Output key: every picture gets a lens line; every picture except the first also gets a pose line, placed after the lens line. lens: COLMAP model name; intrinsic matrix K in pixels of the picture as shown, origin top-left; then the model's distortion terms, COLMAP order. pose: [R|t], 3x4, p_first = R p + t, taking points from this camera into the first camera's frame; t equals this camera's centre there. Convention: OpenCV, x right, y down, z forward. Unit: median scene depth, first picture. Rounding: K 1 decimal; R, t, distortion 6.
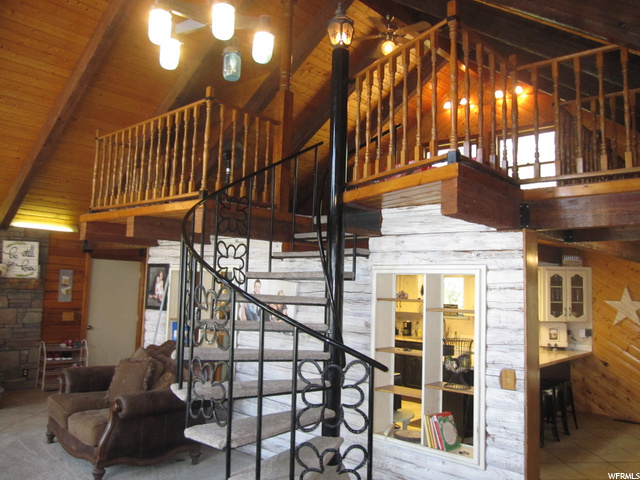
lens RADIAL K [[528.0, 0, 325.0], [0, 528.0, 237.7], [0, 0, 1]] dist [-0.070912, 0.044517]
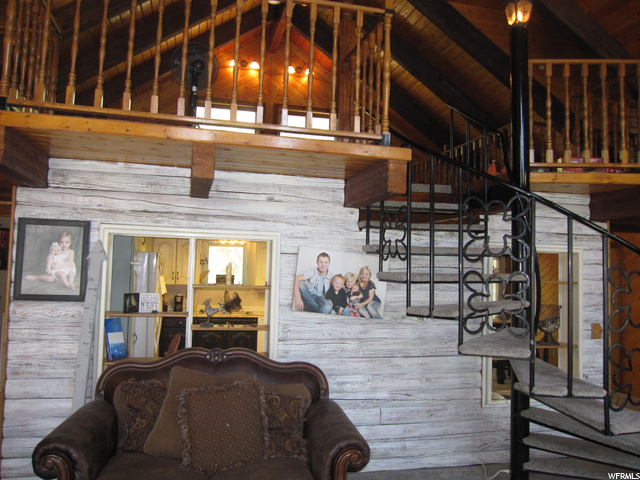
lens RADIAL K [[528.0, 0, 319.9], [0, 528.0, 237.5], [0, 0, 1]] dist [-0.070912, 0.044517]
pose [[0.560594, 0.027828, 0.827623, -0.742980], [-0.086118, 0.995975, 0.024844, 0.036367], [-0.823601, -0.085200, 0.560734, 0.543457]]
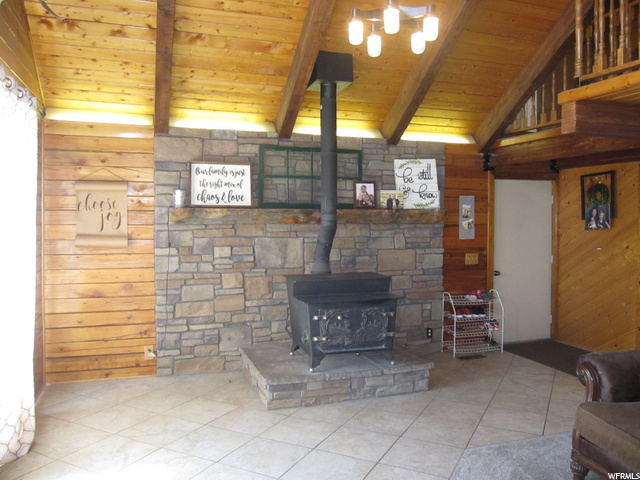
lens RADIAL K [[528.0, 0, 319.8], [0, 528.0, 235.2], [0, 0, 1]] dist [-0.070912, 0.044517]
pose [[0.870234, -0.023122, -0.492095, -0.332728], [0.081449, 0.991904, 0.097430, 0.029713], [0.485858, -0.124868, 0.865072, 0.266796]]
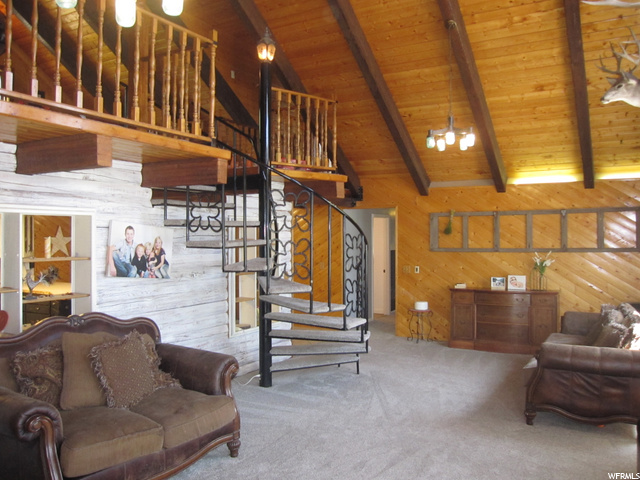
lens RADIAL K [[528.0, 0, 322.4], [0, 528.0, 241.2], [0, 0, 1]] dist [-0.070912, 0.044517]
pose [[-0.201591, -0.047623, 0.978311, -1.034735], [-0.101792, 0.994427, 0.027433, 0.044834], [-0.974166, -0.094054, -0.205315, 0.820207]]
